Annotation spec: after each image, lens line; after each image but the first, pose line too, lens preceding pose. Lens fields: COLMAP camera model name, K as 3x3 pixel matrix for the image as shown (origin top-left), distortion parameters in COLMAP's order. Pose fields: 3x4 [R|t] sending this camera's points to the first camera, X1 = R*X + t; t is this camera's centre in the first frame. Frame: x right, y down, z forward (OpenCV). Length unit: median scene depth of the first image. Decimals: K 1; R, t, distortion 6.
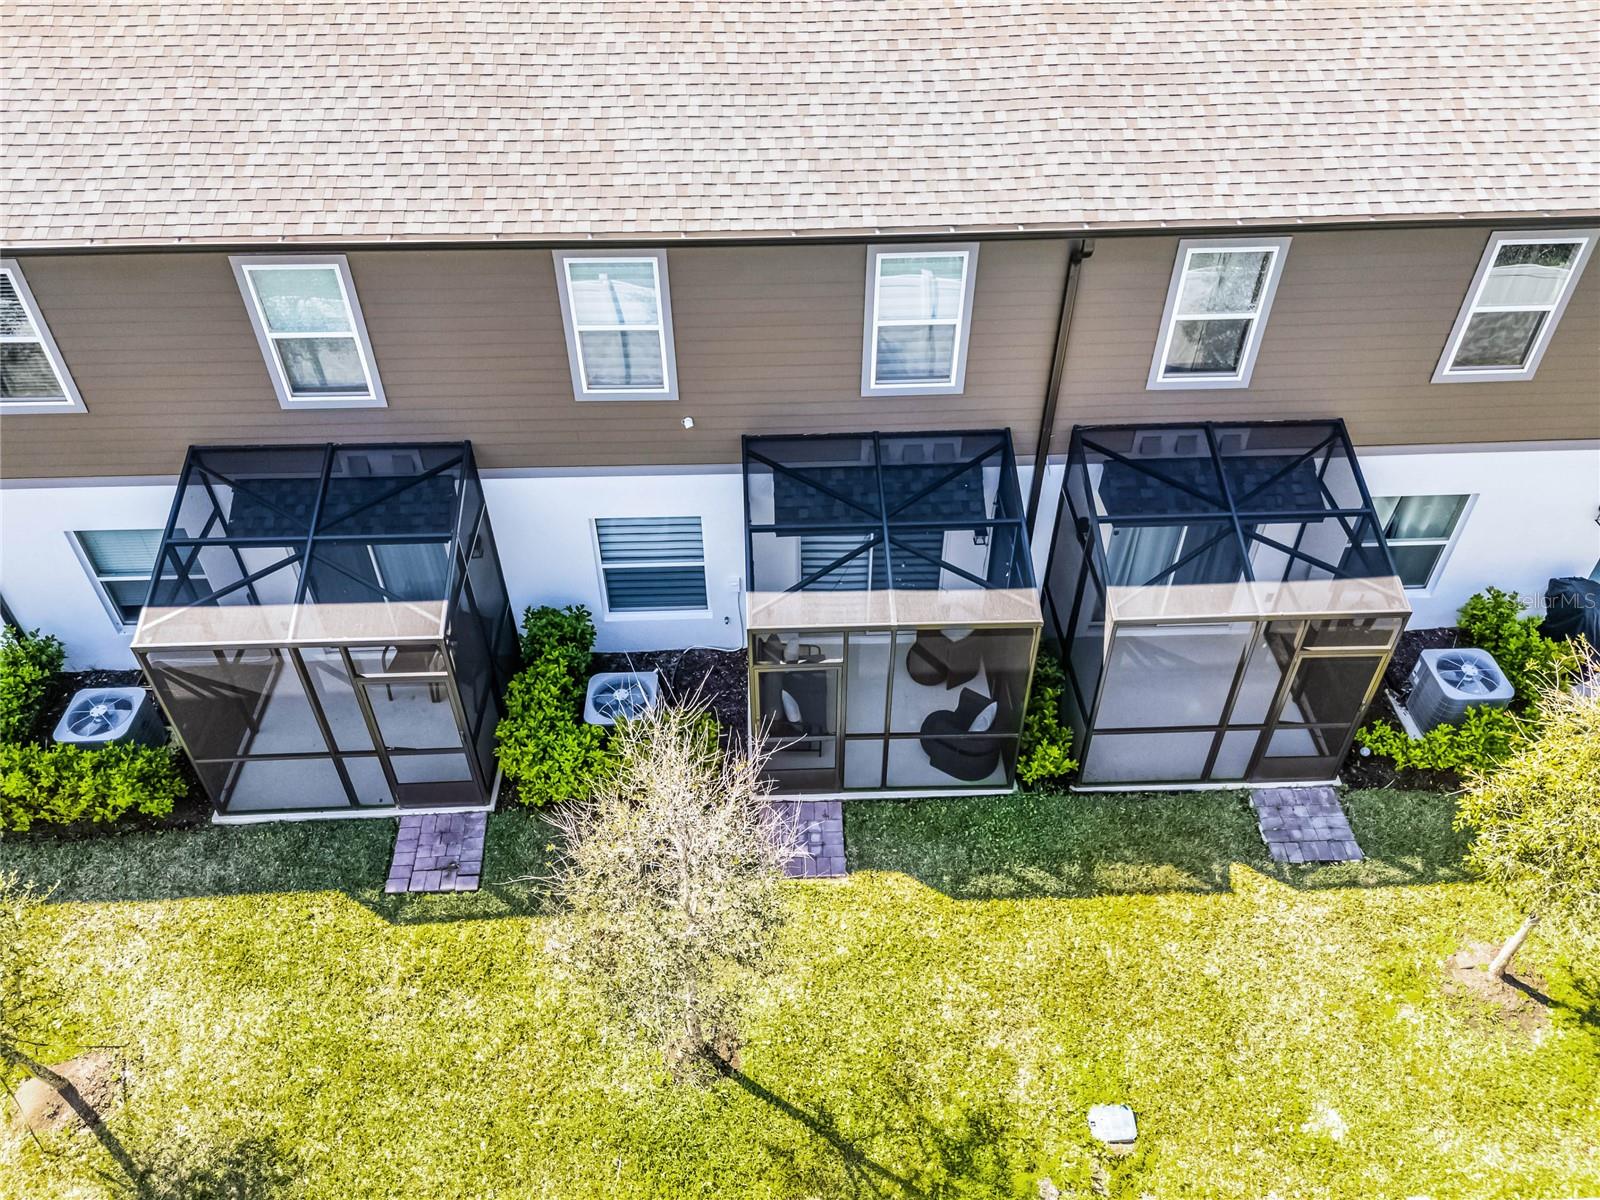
lens RADIAL K [[1168.4, 0, 792.3], [0, 1168.4, 602.4], [0, 0, 1]] dist [0.062021, -0.053052]
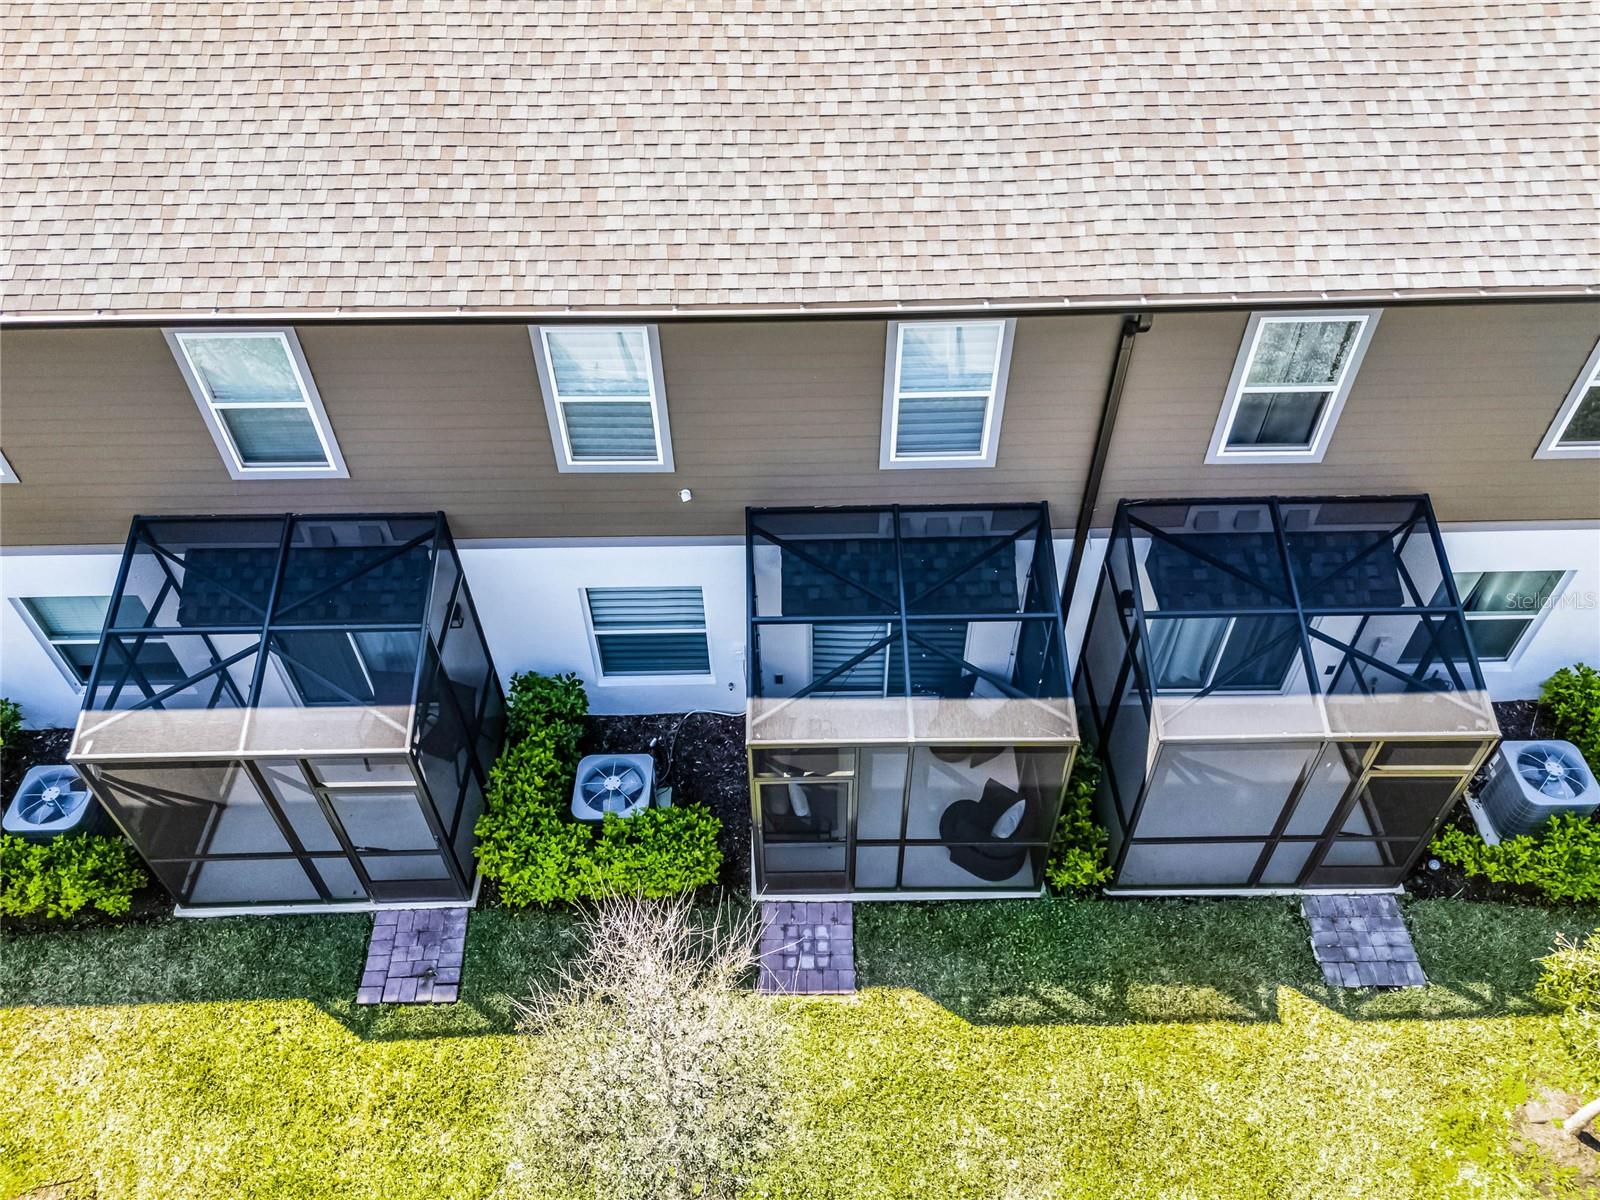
lens RADIAL K [[1168.4, 0, 792.8], [0, 1168.4, 601.4], [0, 0, 1]] dist [0.062021, -0.053052]
pose [[0.999645, 0.012683, -0.023439, 0.015535], [-0.010755, 0.996687, 0.080622, -0.151655], [0.024384, -0.080341, 0.996469, 0.110663]]
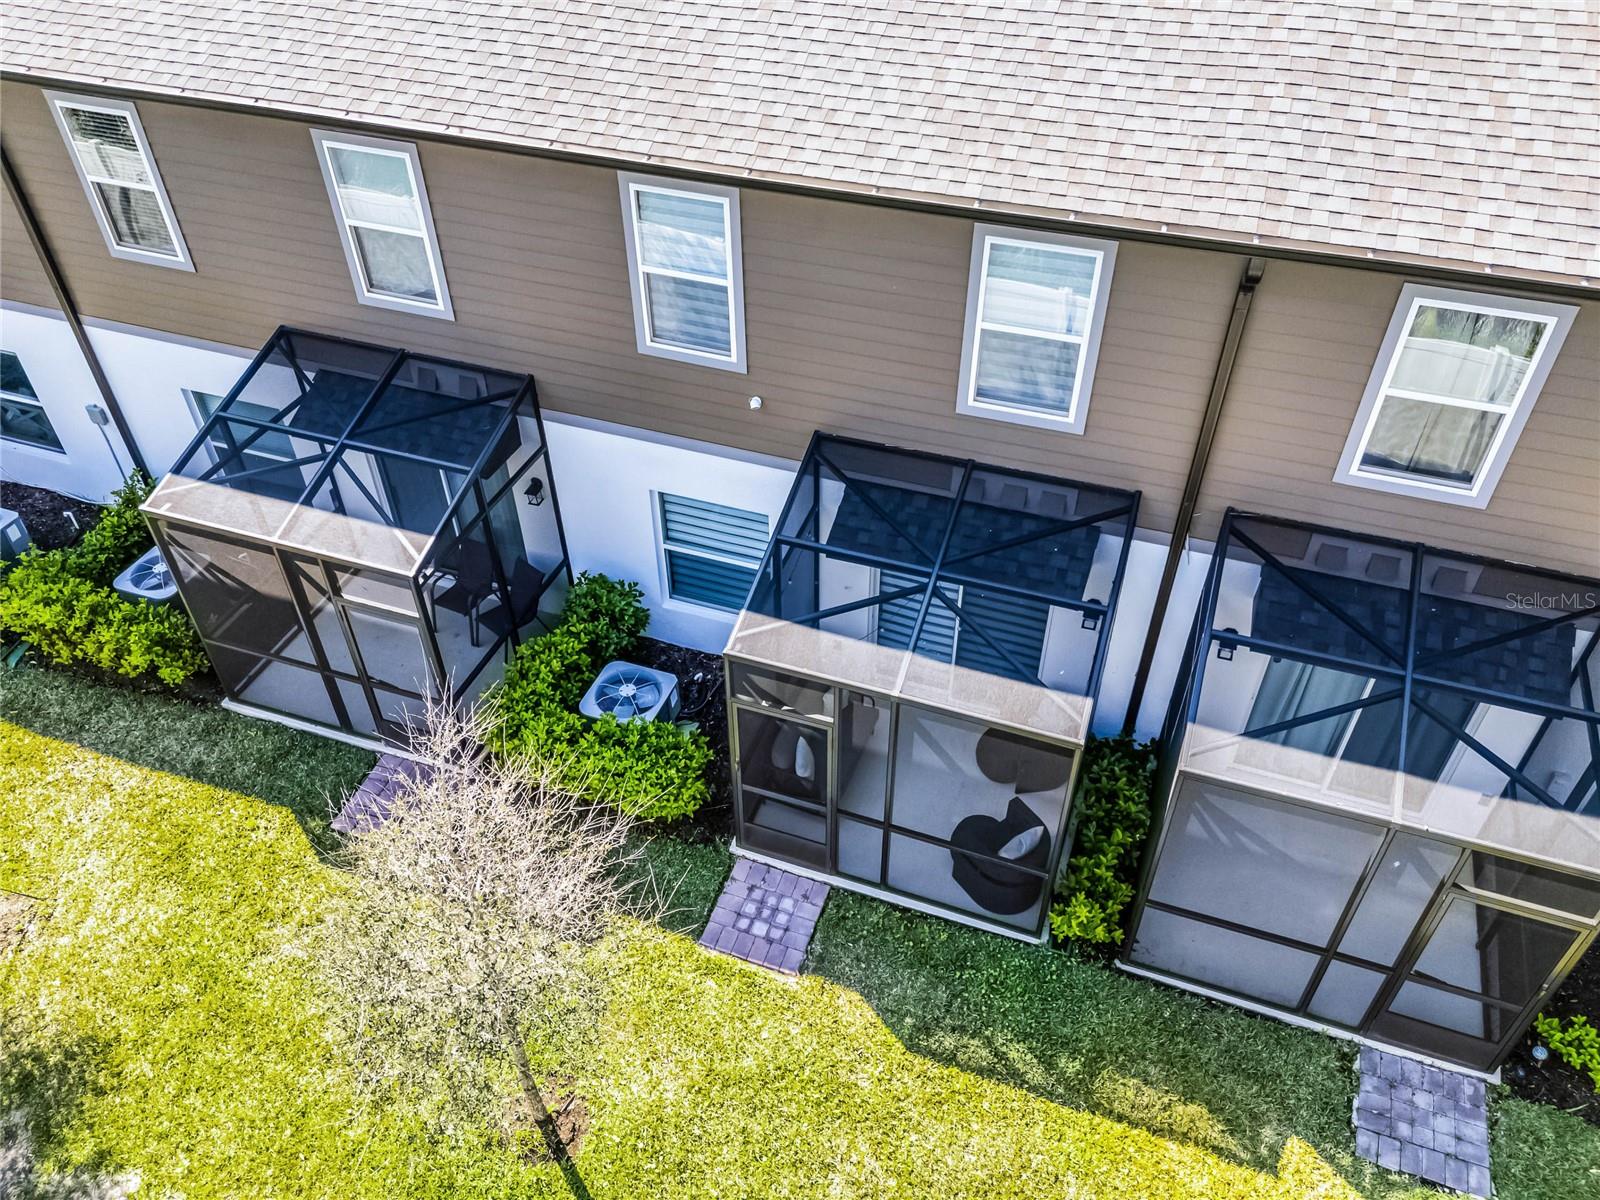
lens RADIAL K [[1168.4, 0, 798.5], [0, 1168.4, 602.4], [0, 0, 1]] dist [0.062021, -0.053052]
pose [[0.927840, 0.245416, -0.280863, 0.224699], [-0.247408, 0.968479, 0.028930, -0.046894], [0.279110, 0.042646, 0.959312, 0.204296]]
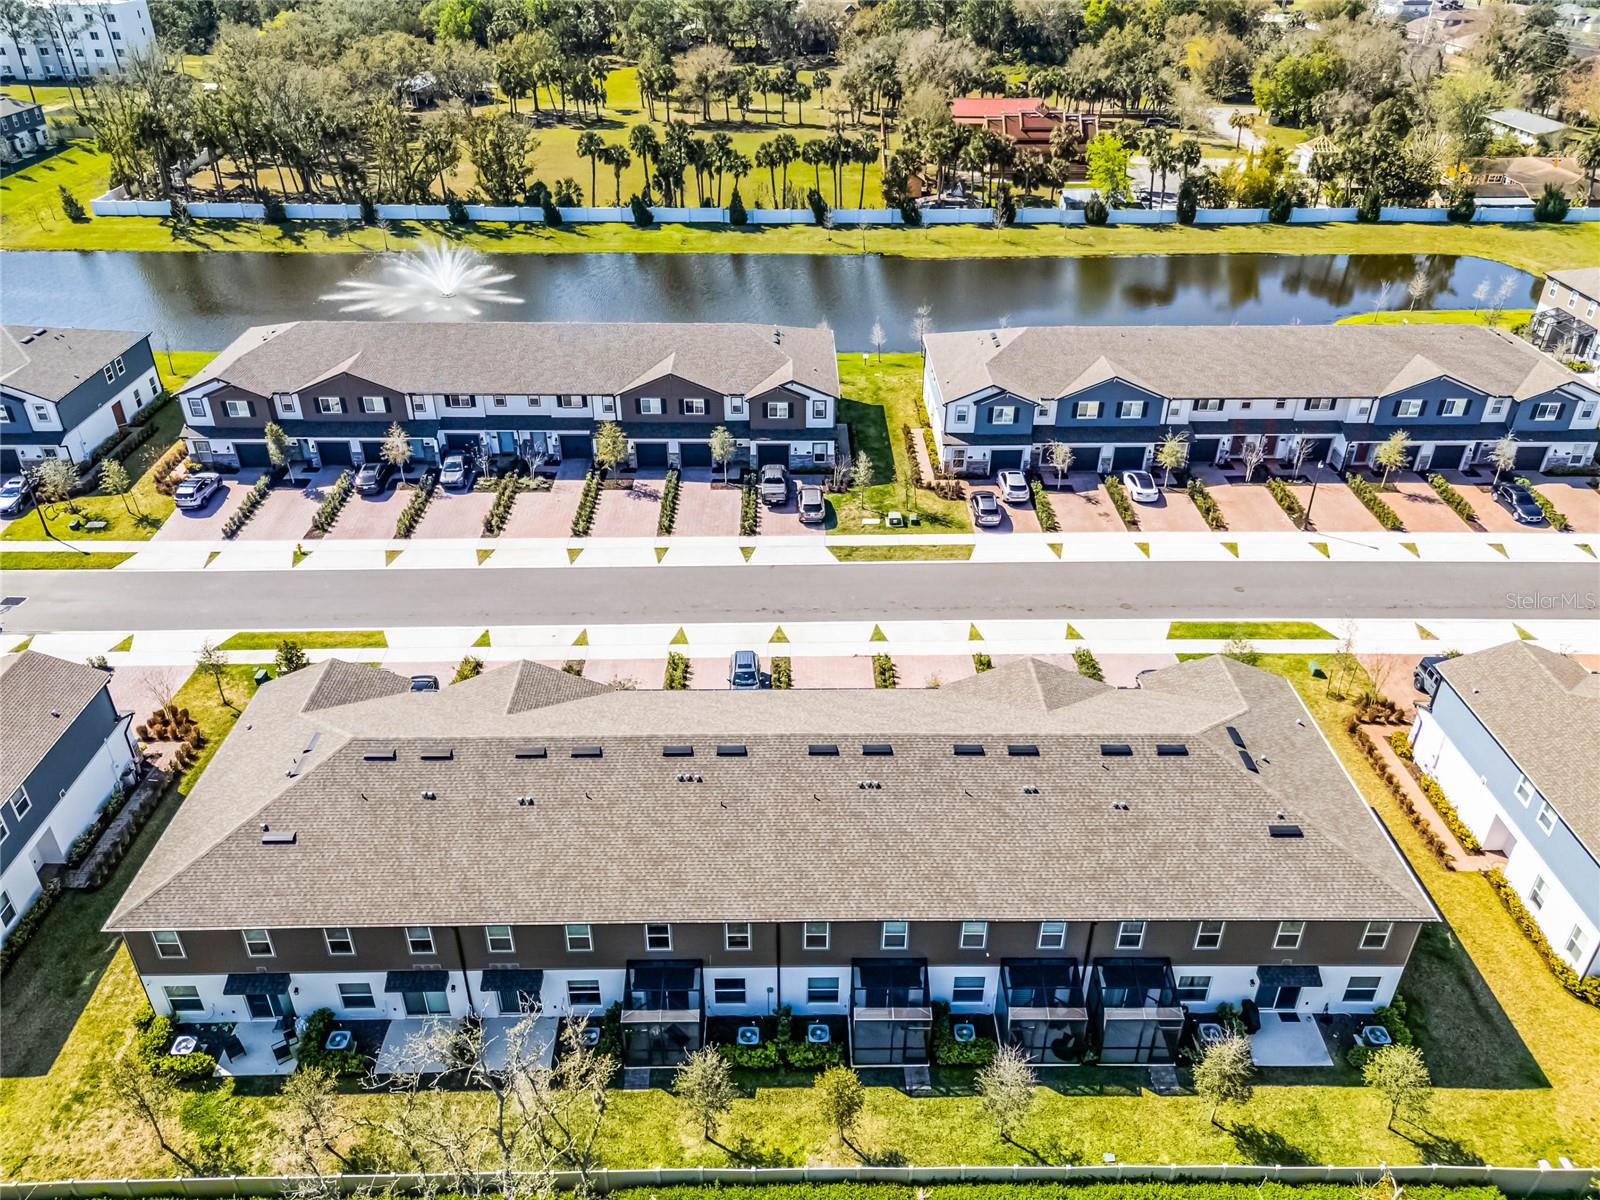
lens RADIAL K [[1254.7, 0, 772.1], [0, 1254.7, 575.2], [0, 0, 1]] dist [0.034234, -0.004137]
pose [[0.999626, 0.019148, -0.019500, -0.733643], [-0.022277, 0.984222, -0.175528, -0.637274], [0.015831, 0.175896, 0.984281, -3.195466]]
